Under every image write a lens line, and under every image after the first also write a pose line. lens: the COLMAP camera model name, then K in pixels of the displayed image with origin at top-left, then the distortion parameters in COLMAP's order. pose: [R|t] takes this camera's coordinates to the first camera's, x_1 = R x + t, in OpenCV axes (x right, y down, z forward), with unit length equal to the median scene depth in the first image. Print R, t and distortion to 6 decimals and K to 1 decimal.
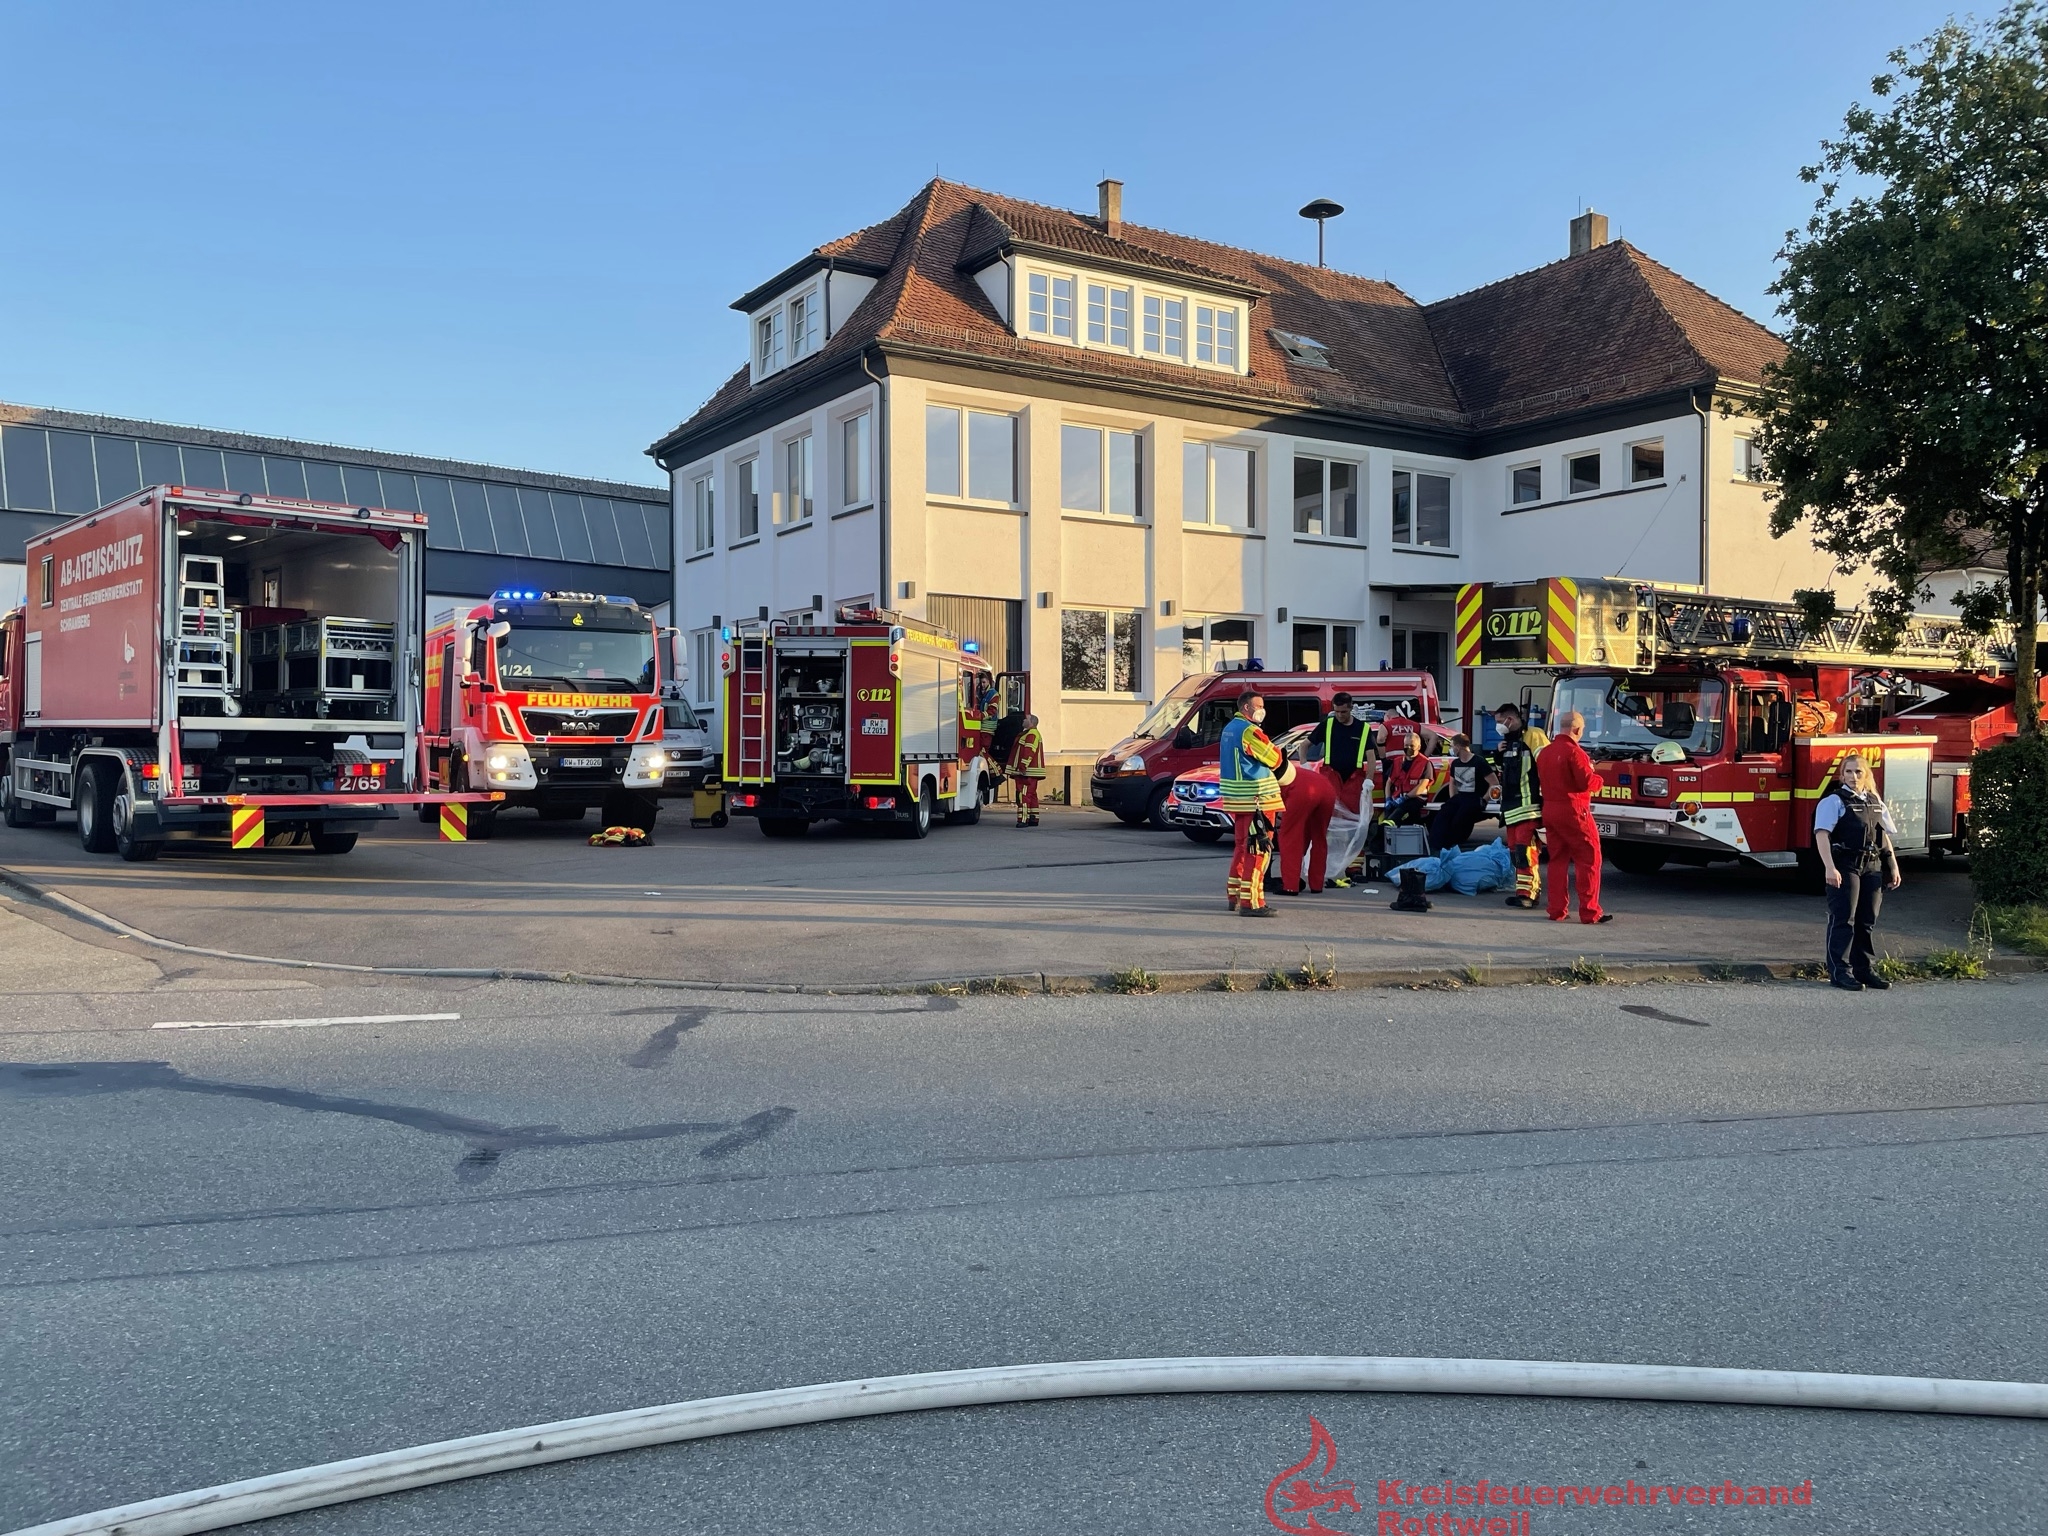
lens RADIAL K [[1561.7, 0, 1022.2], [0, 1561.7, 766.2], [0, 0, 1]] dist [0.056450, -0.078501]
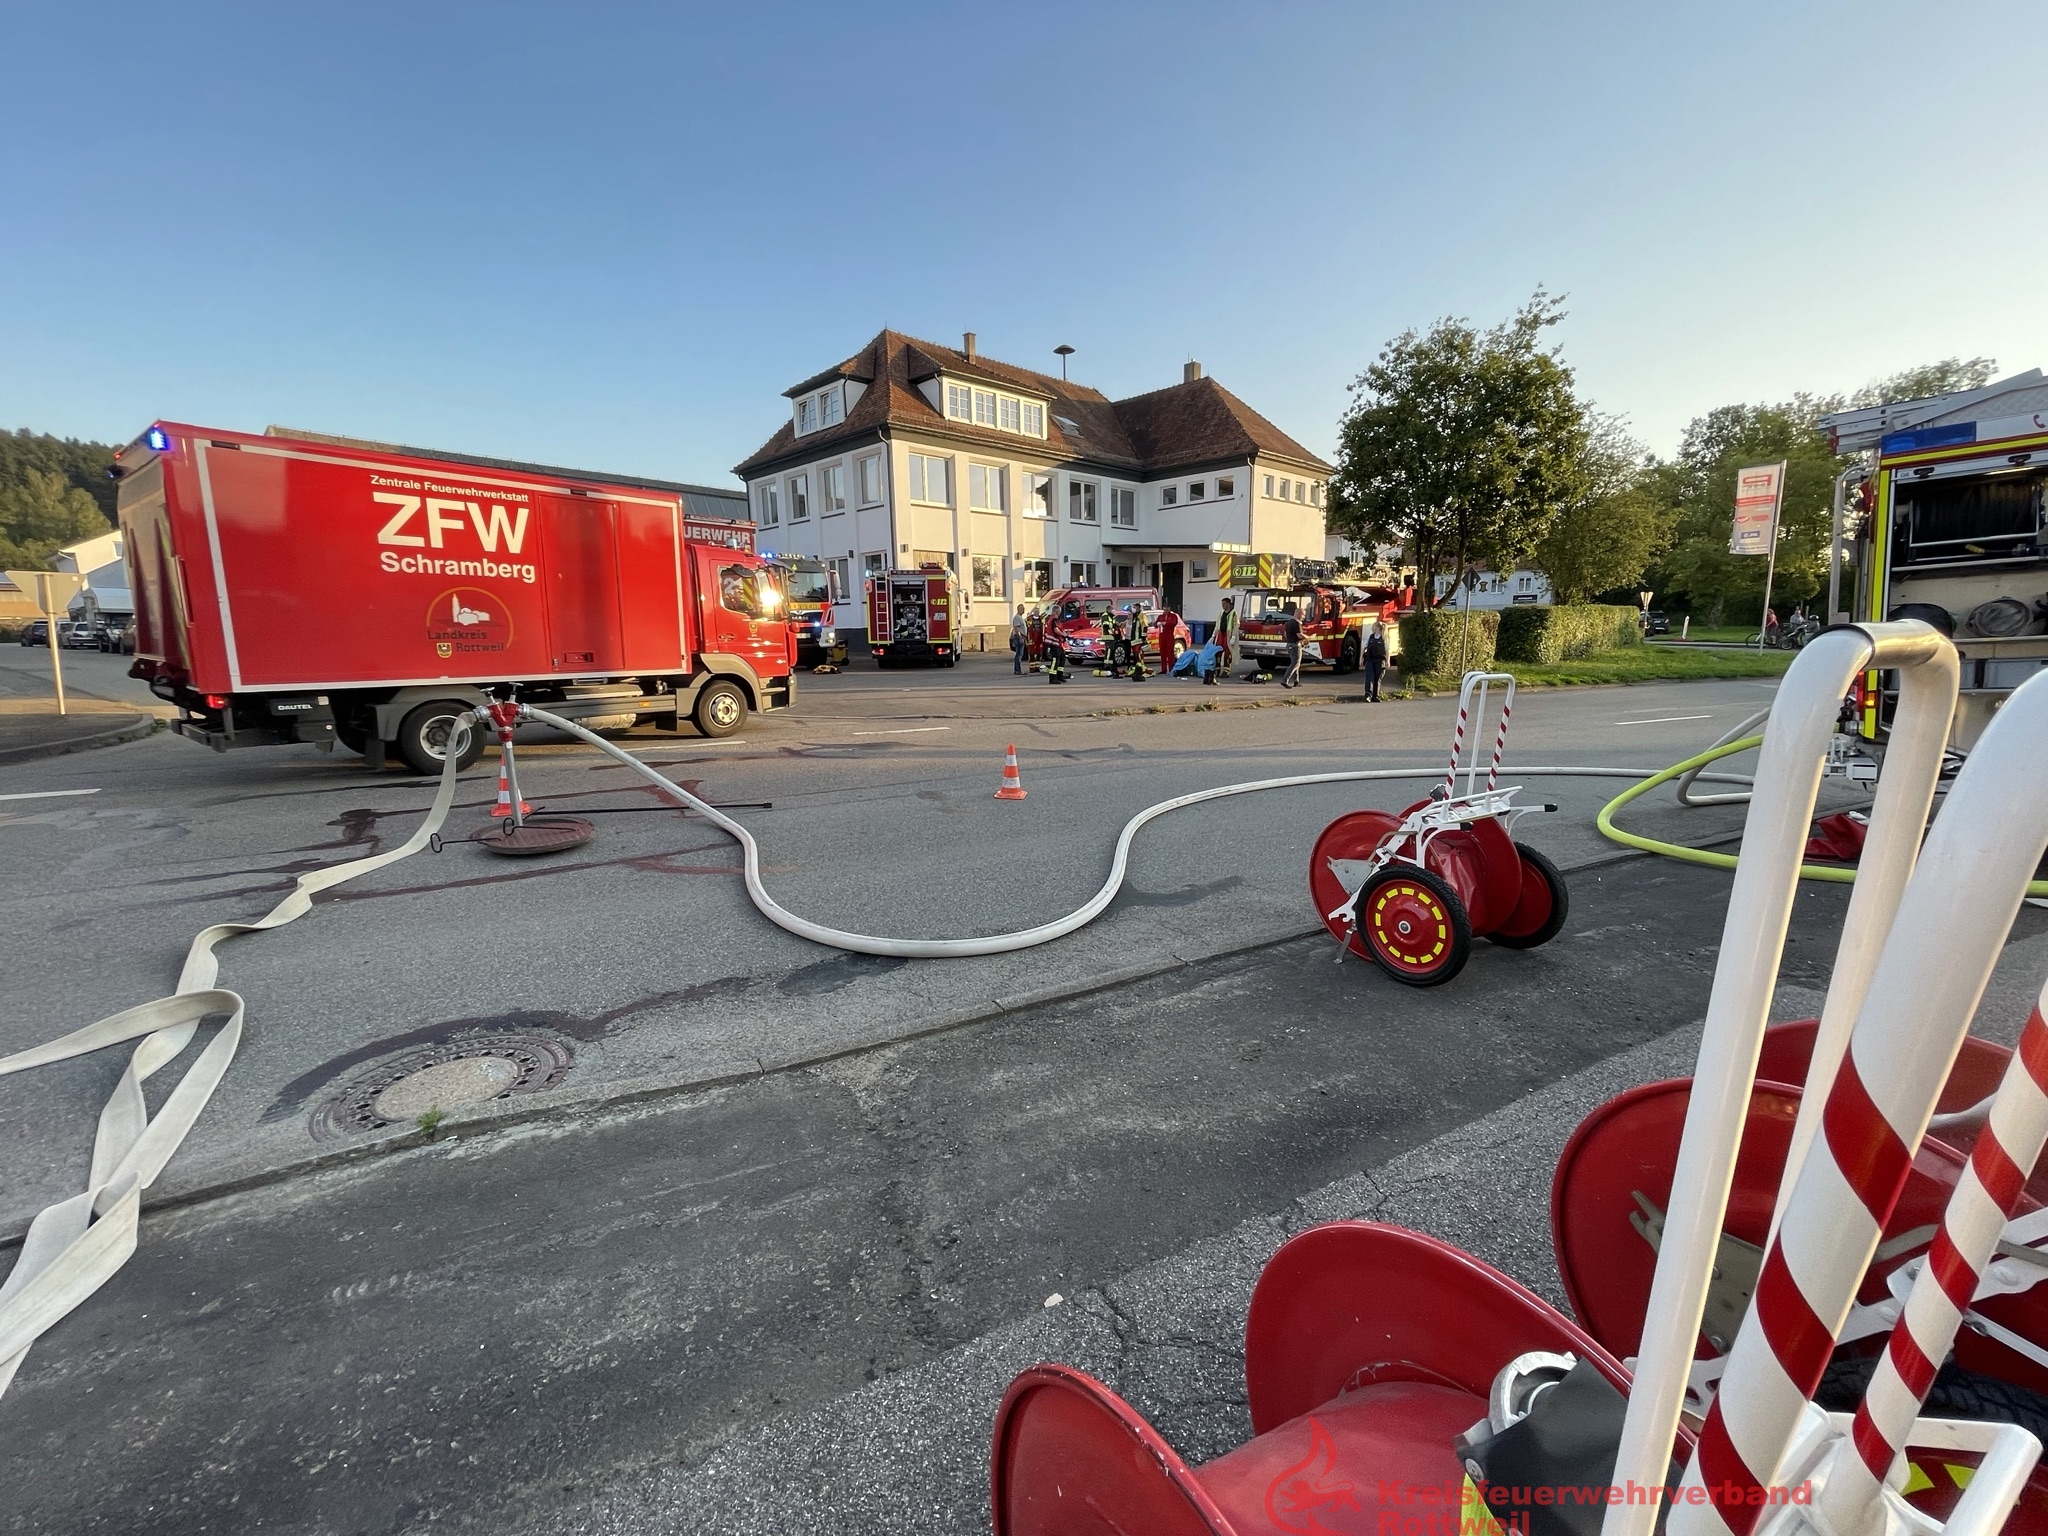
lens RADIAL K [[829.8, 0, 1033.2], [0, 829.8, 759.7], [0, 0, 1]] dist [0.001450, 0.000391]
pose [[0.974490, -0.055883, 0.217363, -0.143944], [0.022646, 0.988045, 0.152495, -0.000859], [-0.223286, -0.143682, 0.964105, -0.114632]]
